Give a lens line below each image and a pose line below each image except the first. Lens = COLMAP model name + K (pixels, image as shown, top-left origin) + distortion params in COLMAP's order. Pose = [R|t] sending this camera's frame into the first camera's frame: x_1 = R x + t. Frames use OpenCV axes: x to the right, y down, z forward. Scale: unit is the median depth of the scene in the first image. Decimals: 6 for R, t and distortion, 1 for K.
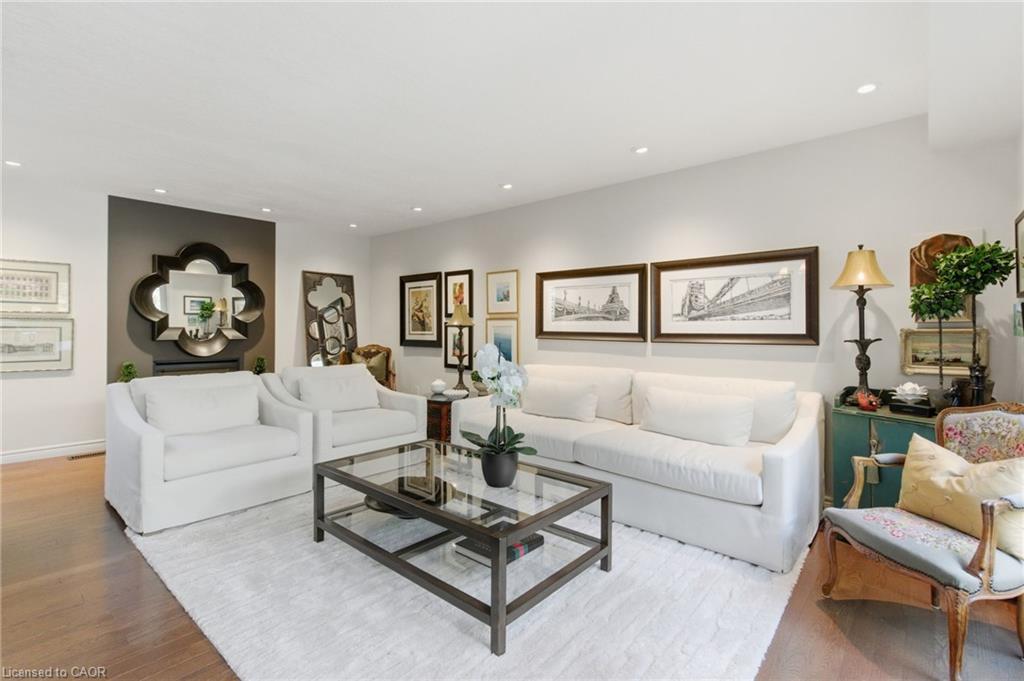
lens RADIAL K [[462.0, 0, 512.2], [0, 462.0, 336.0], [0, 0, 1]] dist [-0.008656, -0.000197]
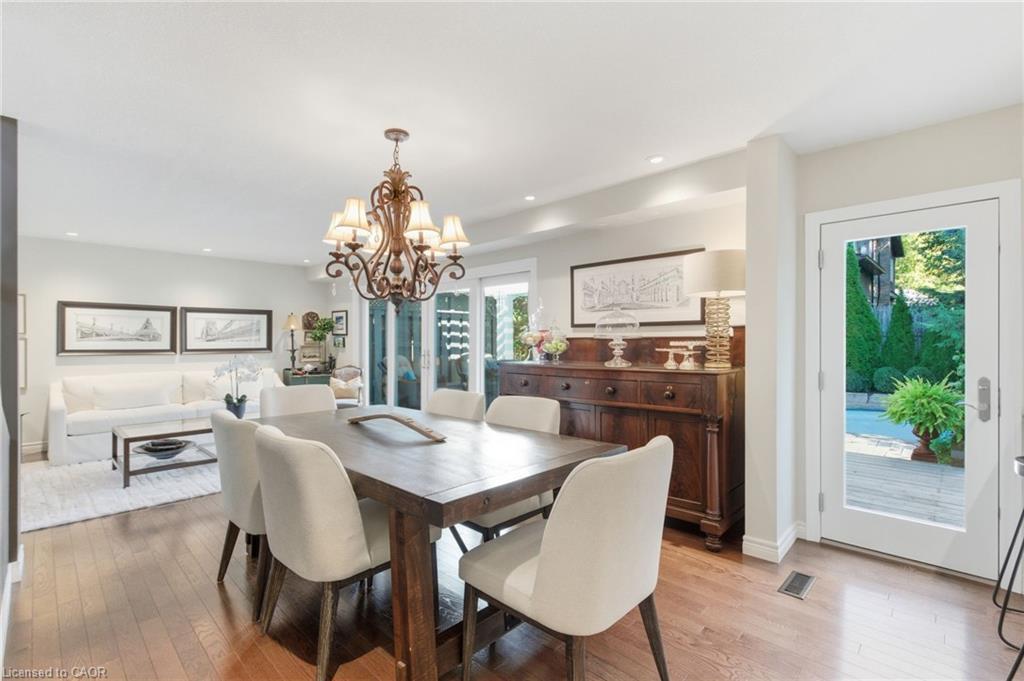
lens RADIAL K [[462.0, 0, 512.2], [0, 462.0, 336.0], [0, 0, 1]] dist [-0.008656, -0.000197]
pose [[0.090257, 0.007752, 0.995888, -1.237404], [0.017627, 0.999801, -0.009380, -0.016079], [-0.995762, 0.018401, 0.090103, -0.337099]]
